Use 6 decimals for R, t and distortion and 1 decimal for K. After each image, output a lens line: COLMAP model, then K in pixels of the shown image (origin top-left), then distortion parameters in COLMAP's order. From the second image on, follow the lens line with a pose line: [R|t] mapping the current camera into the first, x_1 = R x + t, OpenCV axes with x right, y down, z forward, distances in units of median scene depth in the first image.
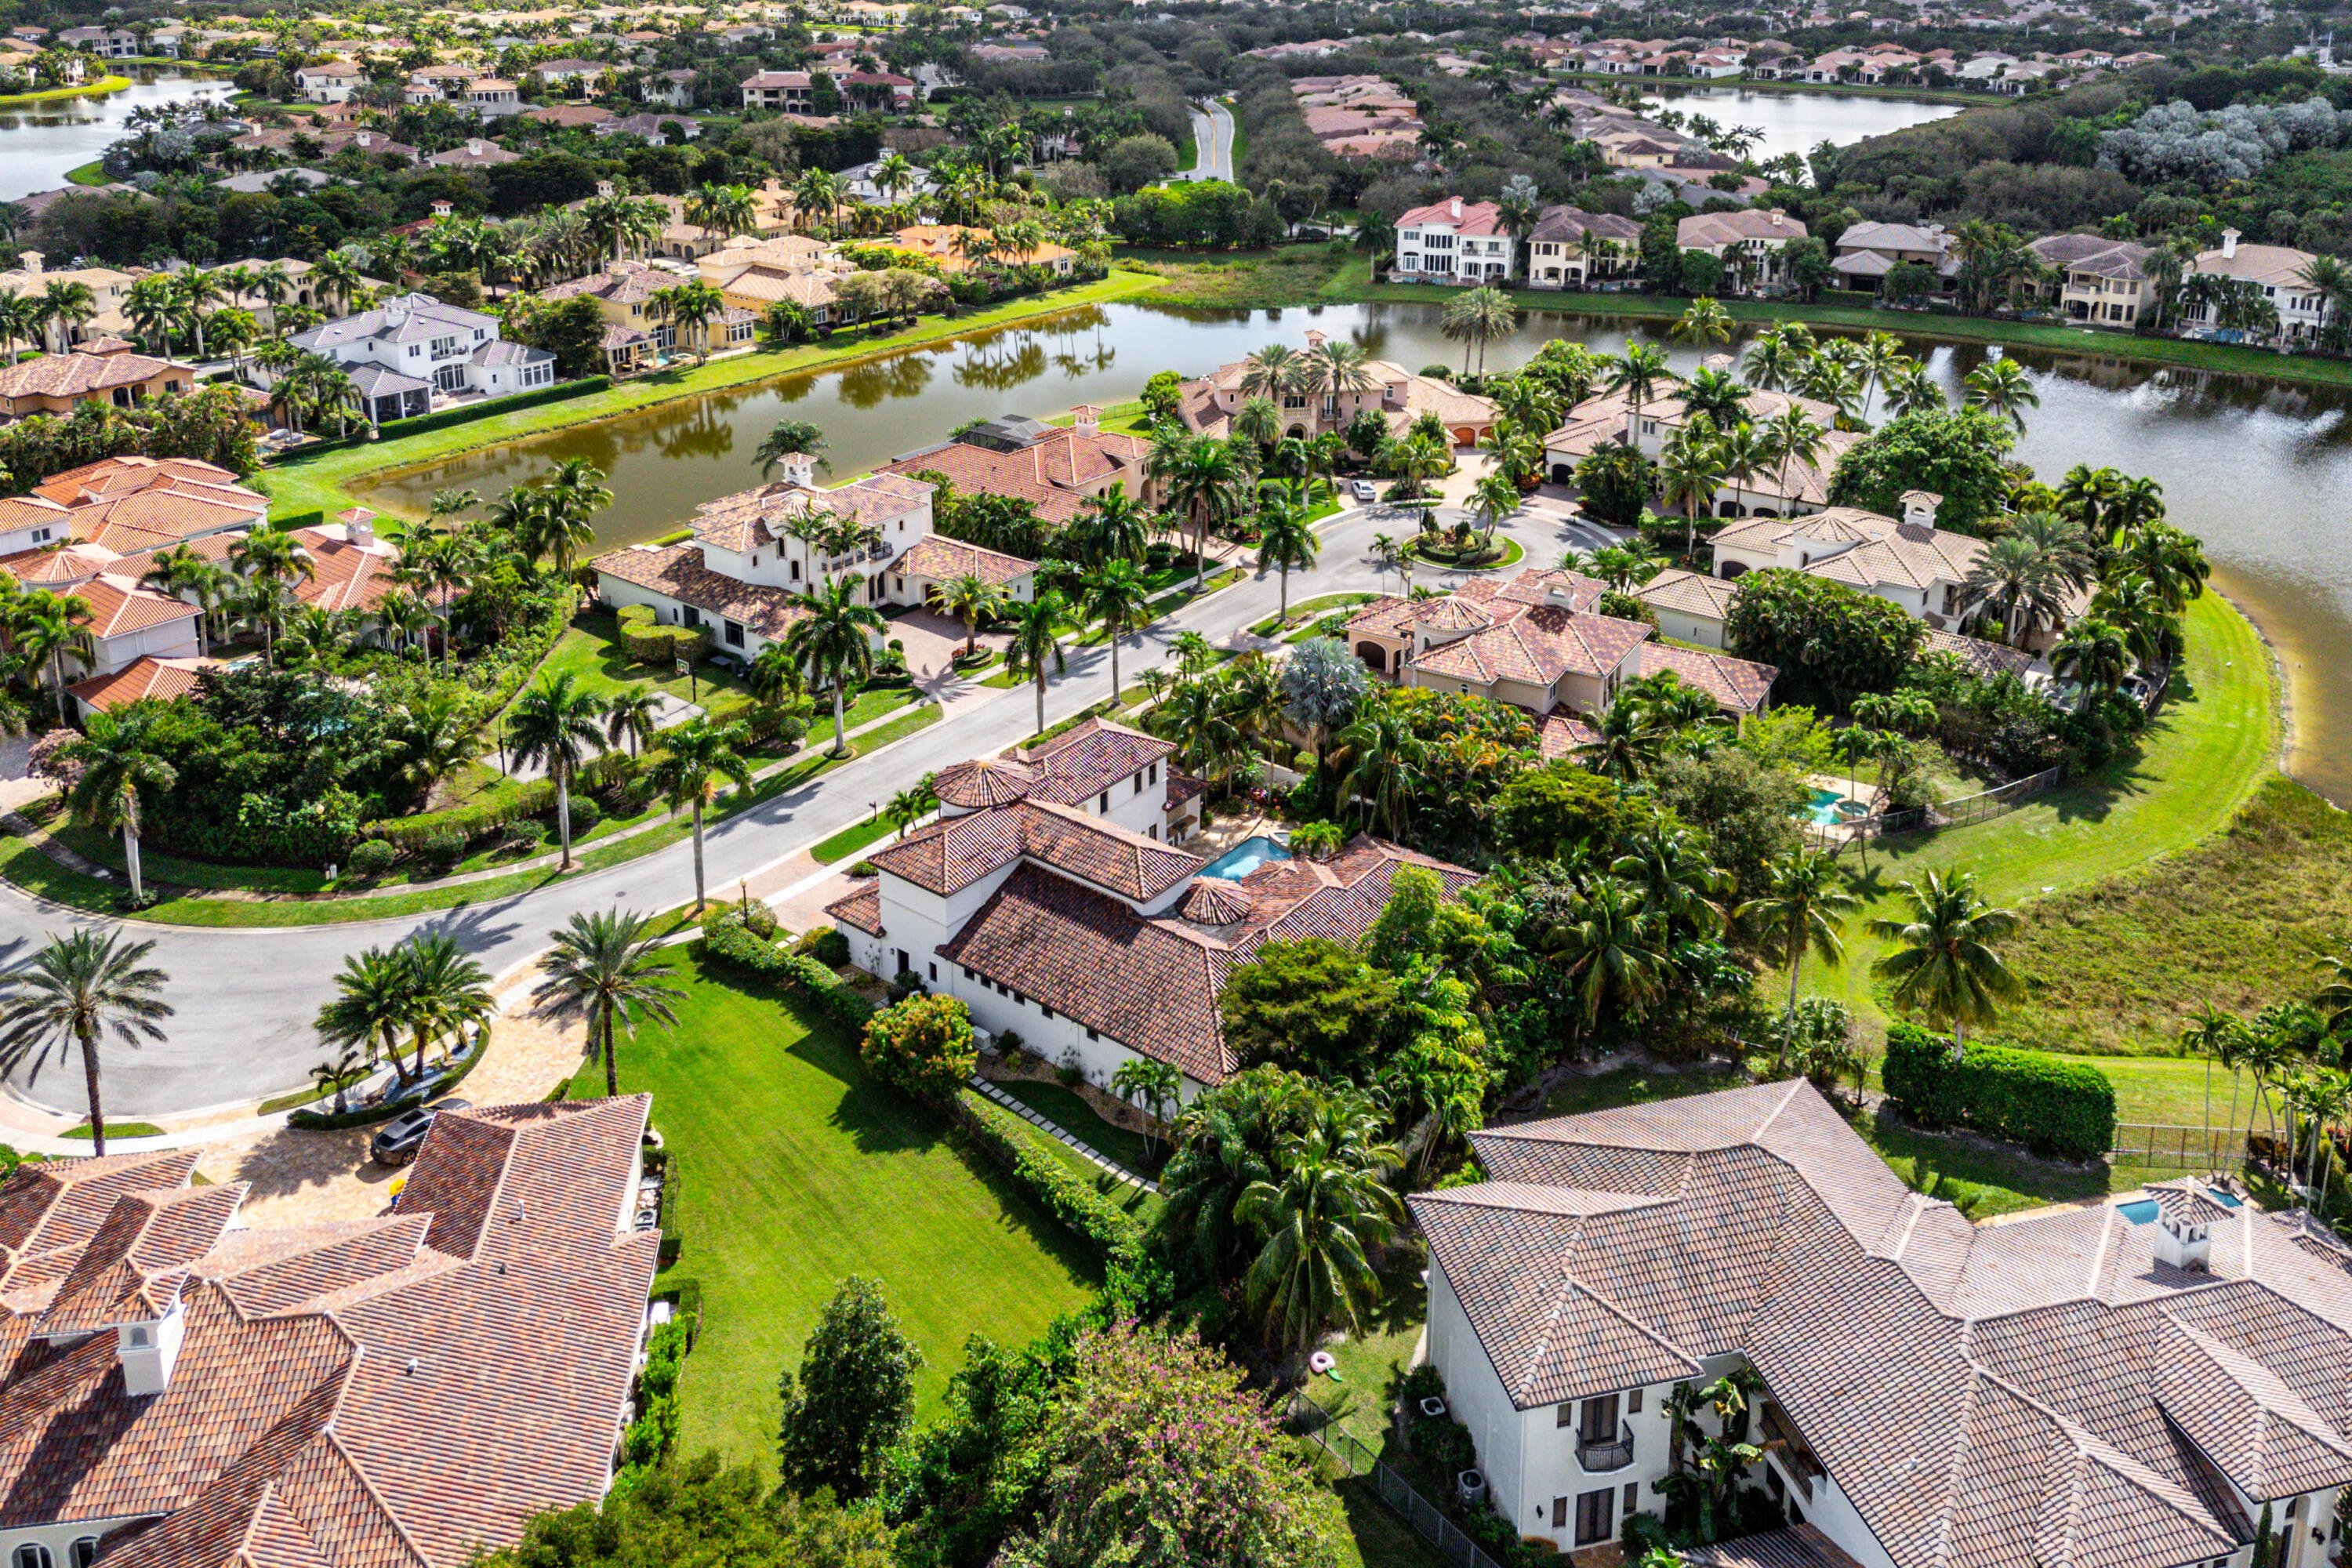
lens RADIAL K [[1682.1, 0, 1176.0], [0, 1682.1, 784.0], [0, 0, 1]] dist [0.026884, -0.003353]
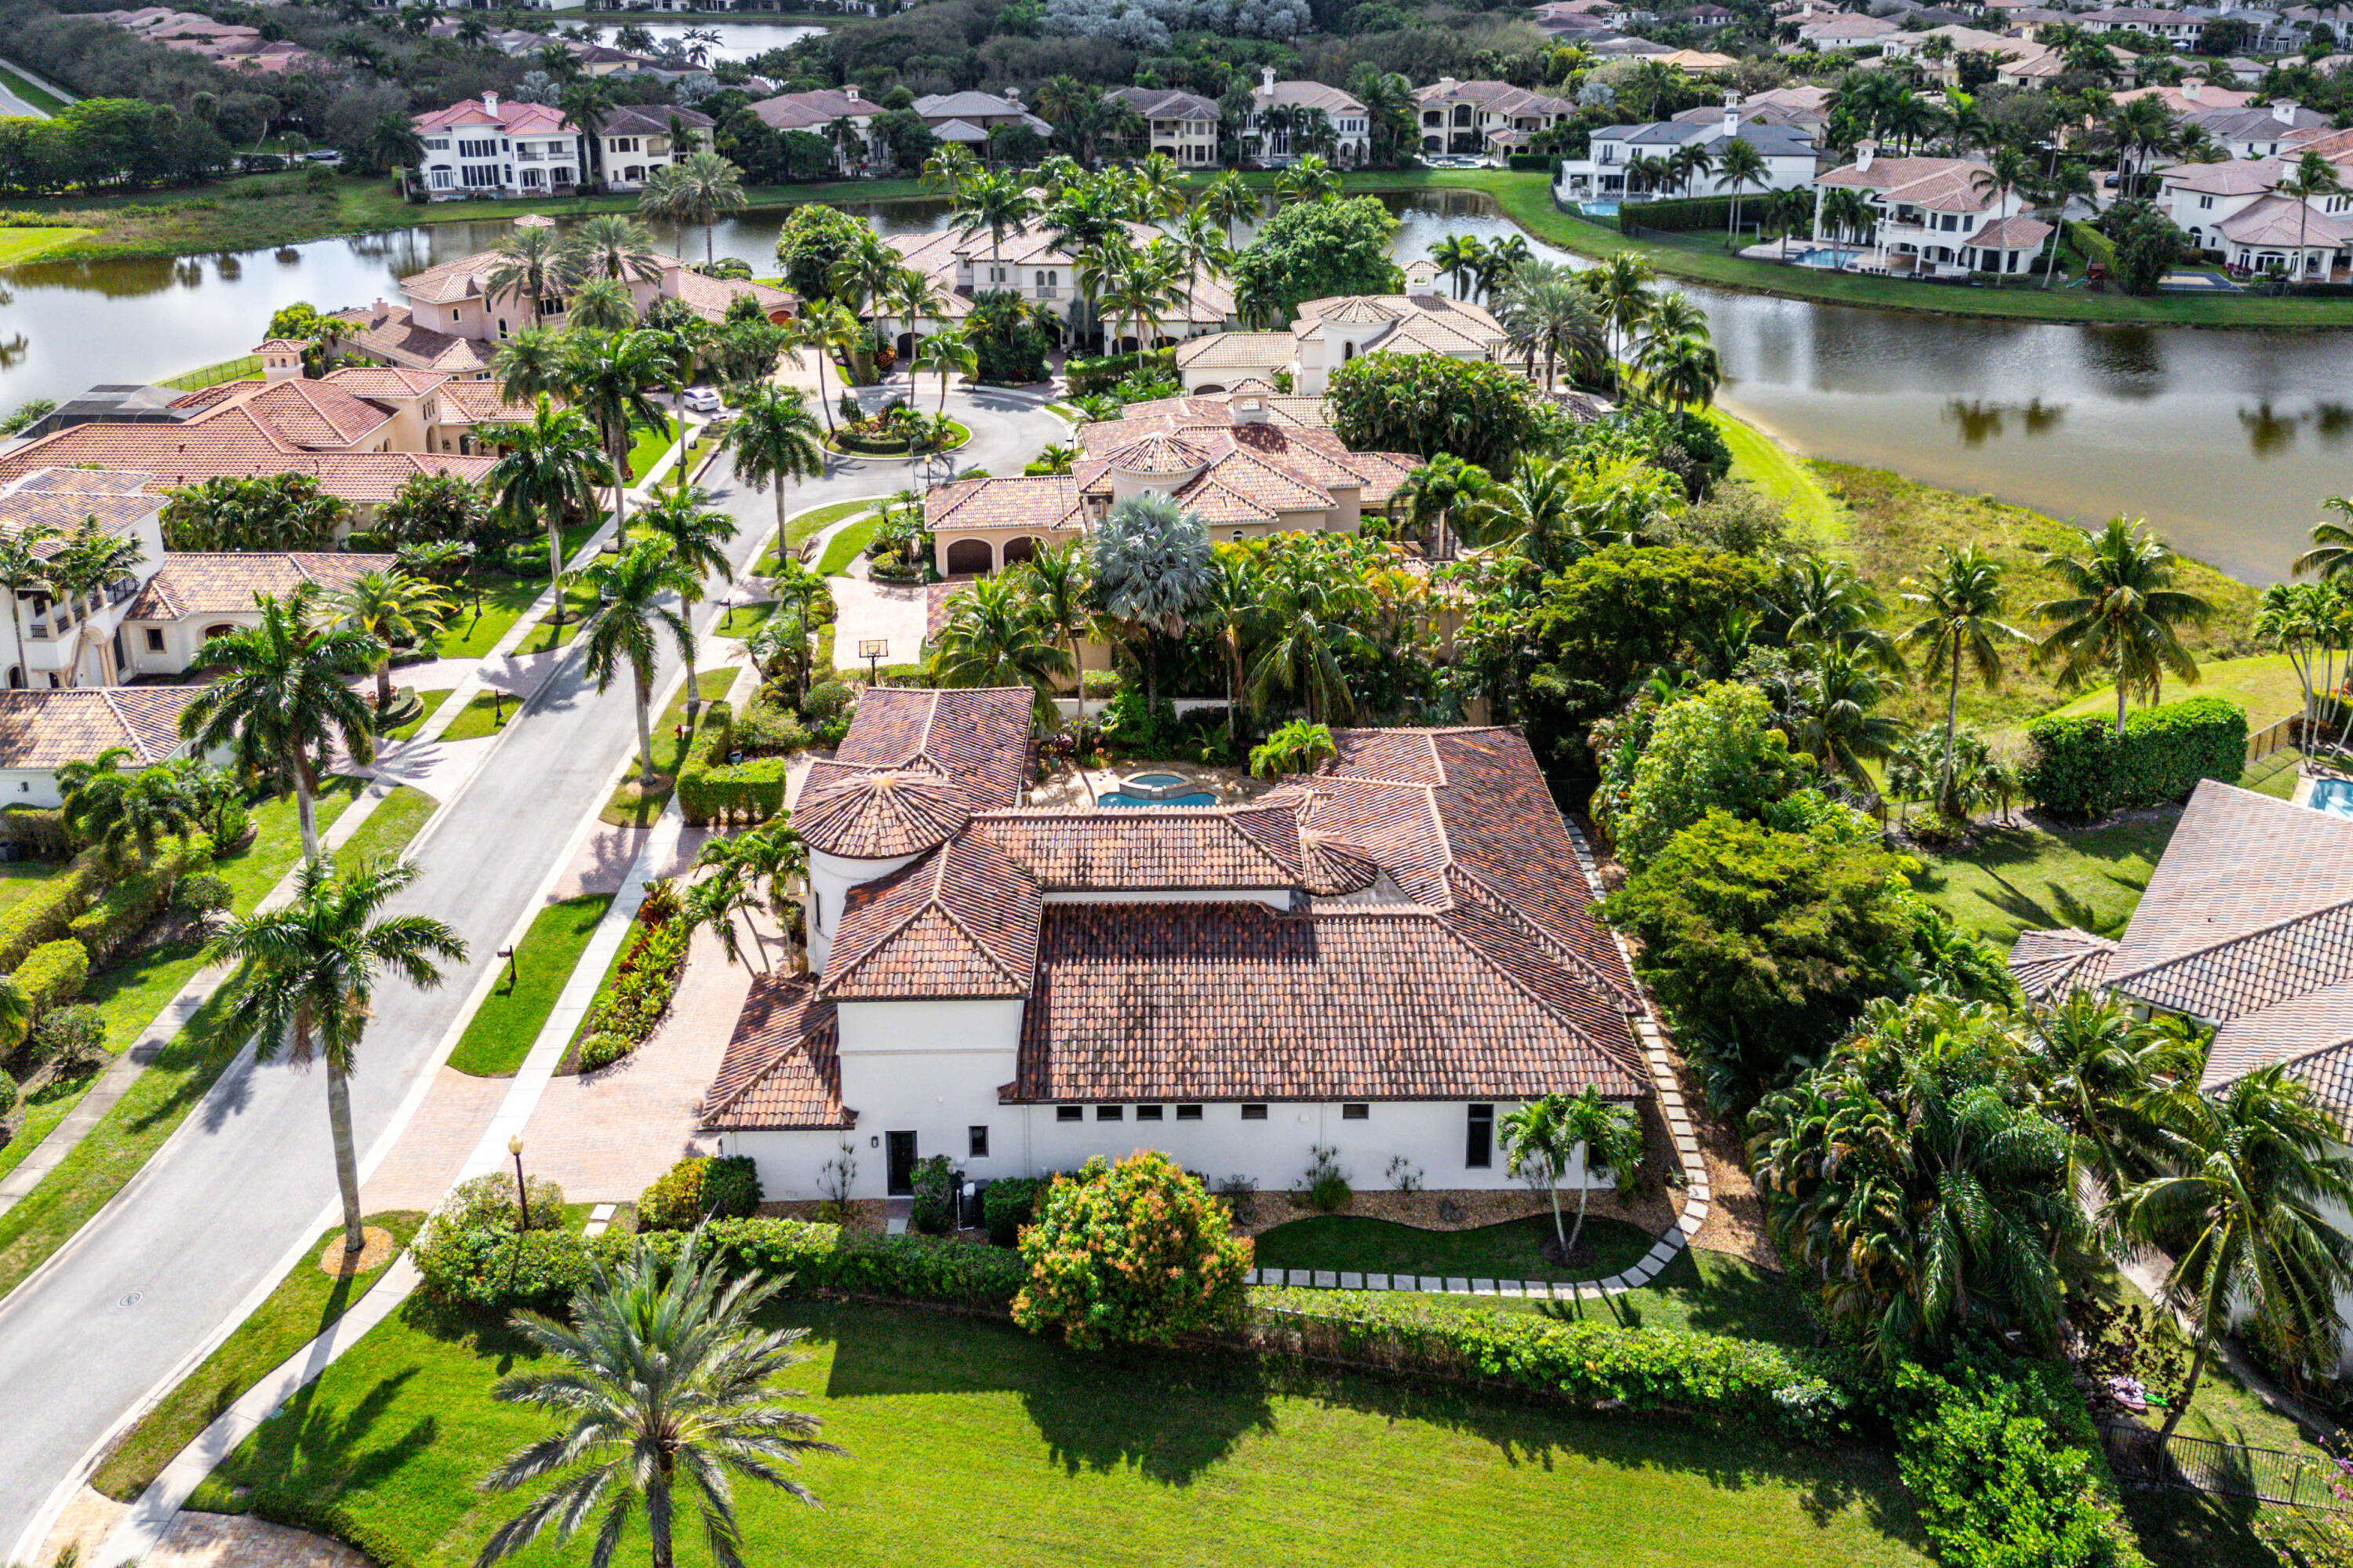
lens RADIAL K [[1668.8, 0, 1163.0], [0, 1668.8, 686.5], [0, 0, 1]] dist [0.033548, -0.000359]
pose [[0.765121, -0.262699, 0.587860, -0.168886], [0.286709, 0.956480, 0.054263, -0.021478], [-0.576531, 0.127026, 0.807141, 0.208260]]
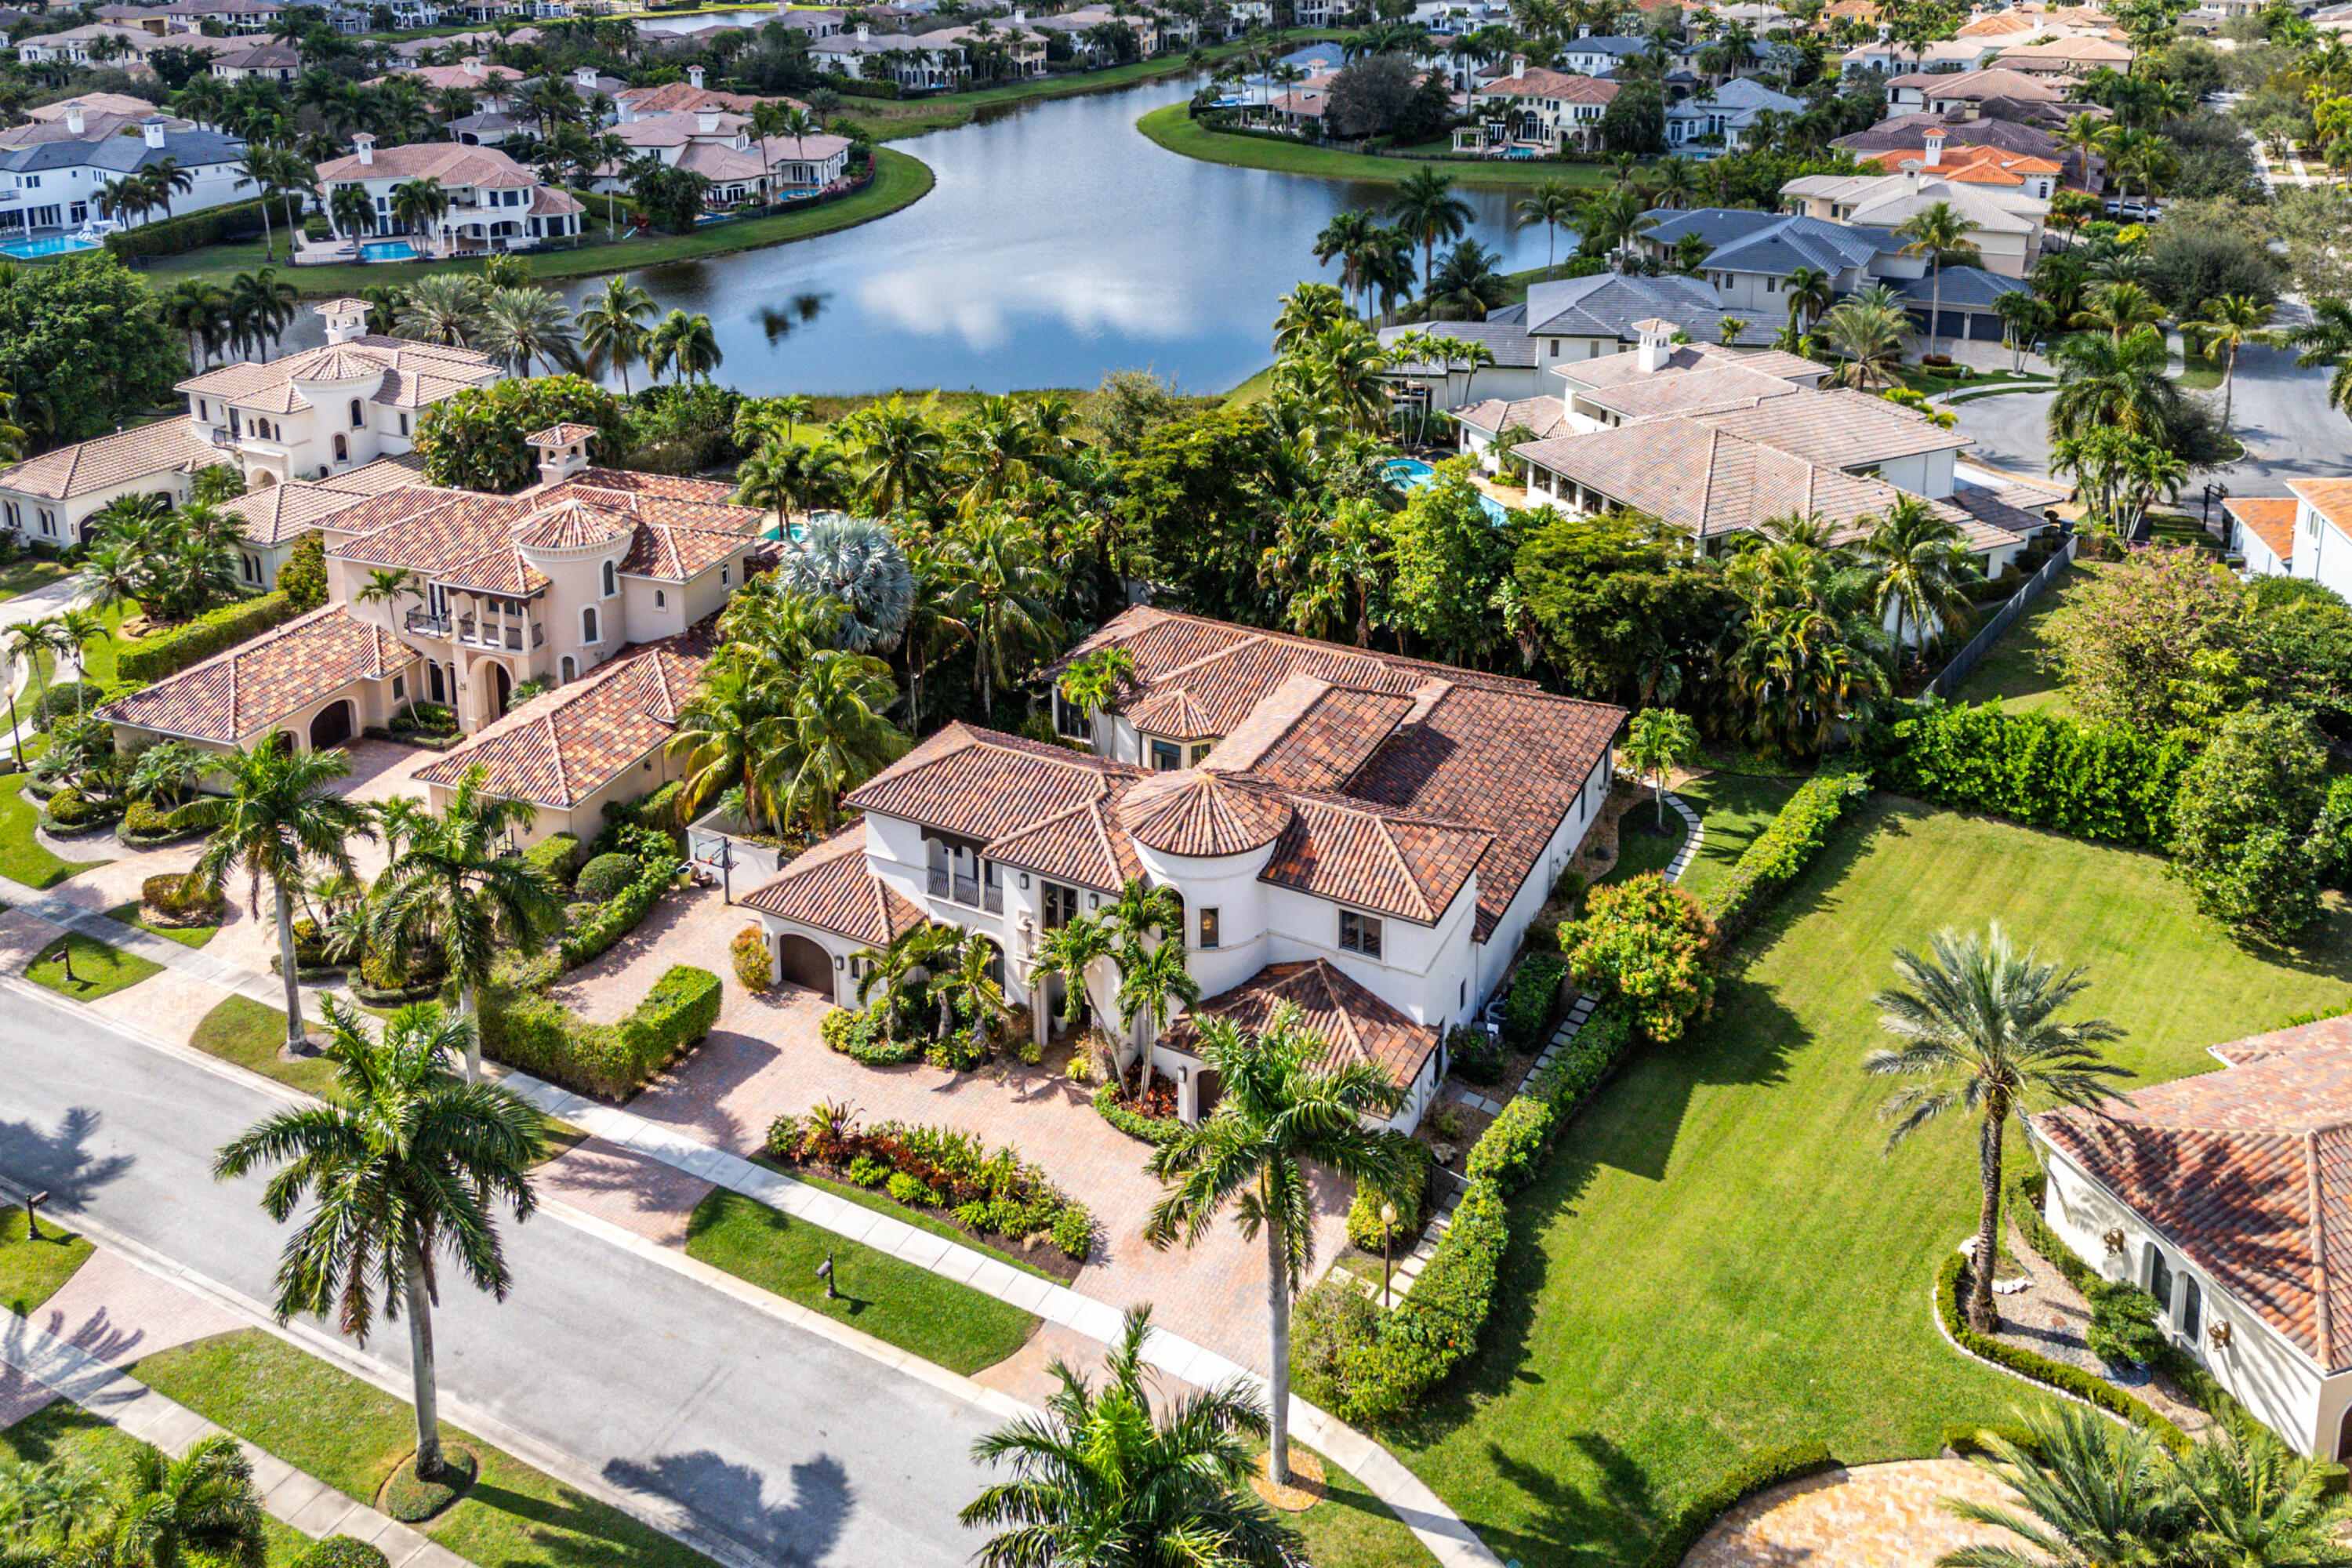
lens RADIAL K [[1668.0, 0, 1162.5], [0, 1668.0, 686.6], [0, 0, 1]] dist [0.033548, -0.000359]
pose [[-0.202933, -0.412203, 0.888204, -0.278302], [0.451531, 0.765489, 0.458417, -0.141542], [-0.868872, 0.494080, 0.030780, 0.438810]]
